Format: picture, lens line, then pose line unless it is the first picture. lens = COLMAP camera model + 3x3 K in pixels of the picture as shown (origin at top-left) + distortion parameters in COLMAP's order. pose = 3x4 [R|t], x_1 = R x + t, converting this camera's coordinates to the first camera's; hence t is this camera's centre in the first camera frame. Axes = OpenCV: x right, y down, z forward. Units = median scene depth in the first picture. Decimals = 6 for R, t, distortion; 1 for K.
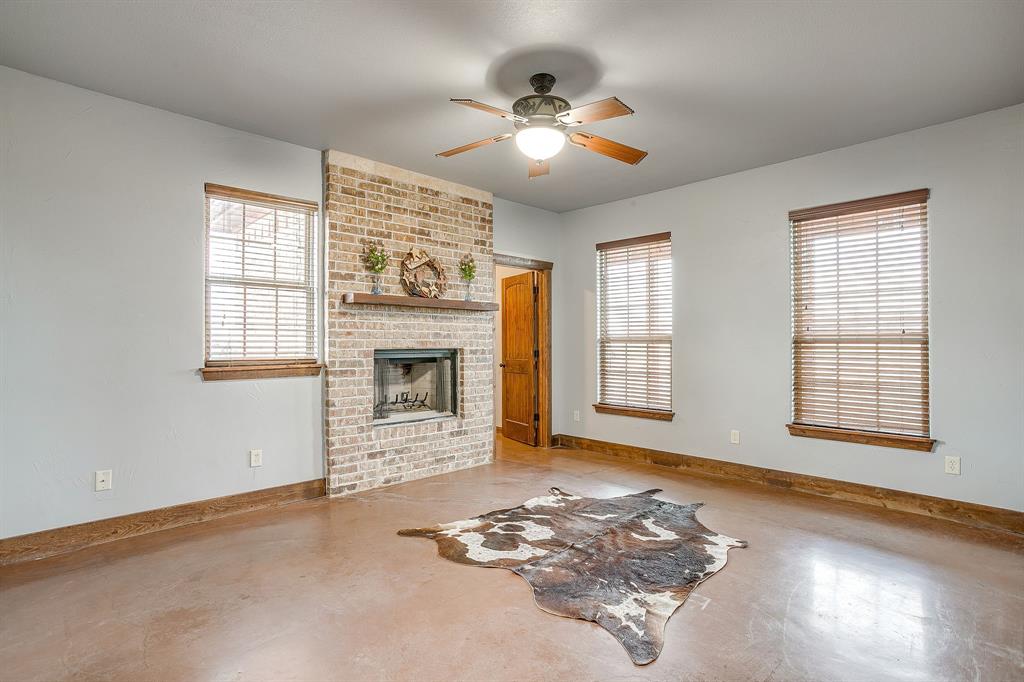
lens RADIAL K [[504.2, 0, 512.0], [0, 504.2, 341.0], [0, 0, 1]] dist [-0.062029, 0.039870]
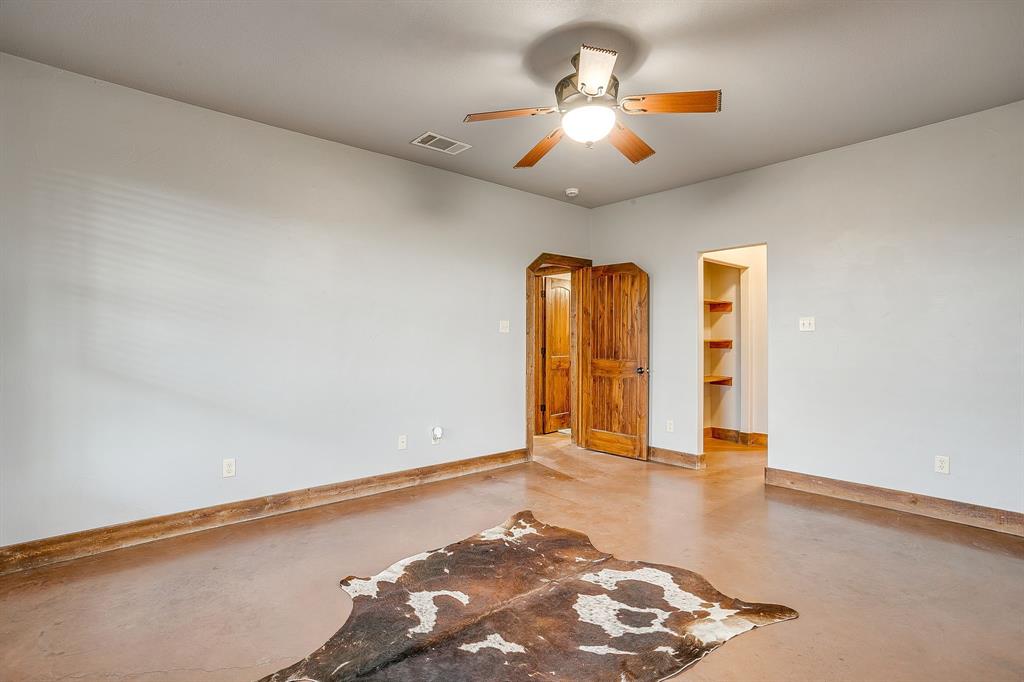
lens RADIAL K [[504.2, 0, 512.0], [0, 504.2, 341.0], [0, 0, 1]] dist [-0.062029, 0.039870]
pose [[-0.999039, 0.002470, 0.043753, 0.151992], [0.002400, 0.999996, -0.001655, 0.003219], [-0.043757, -0.001548, -0.999041, 1.858672]]
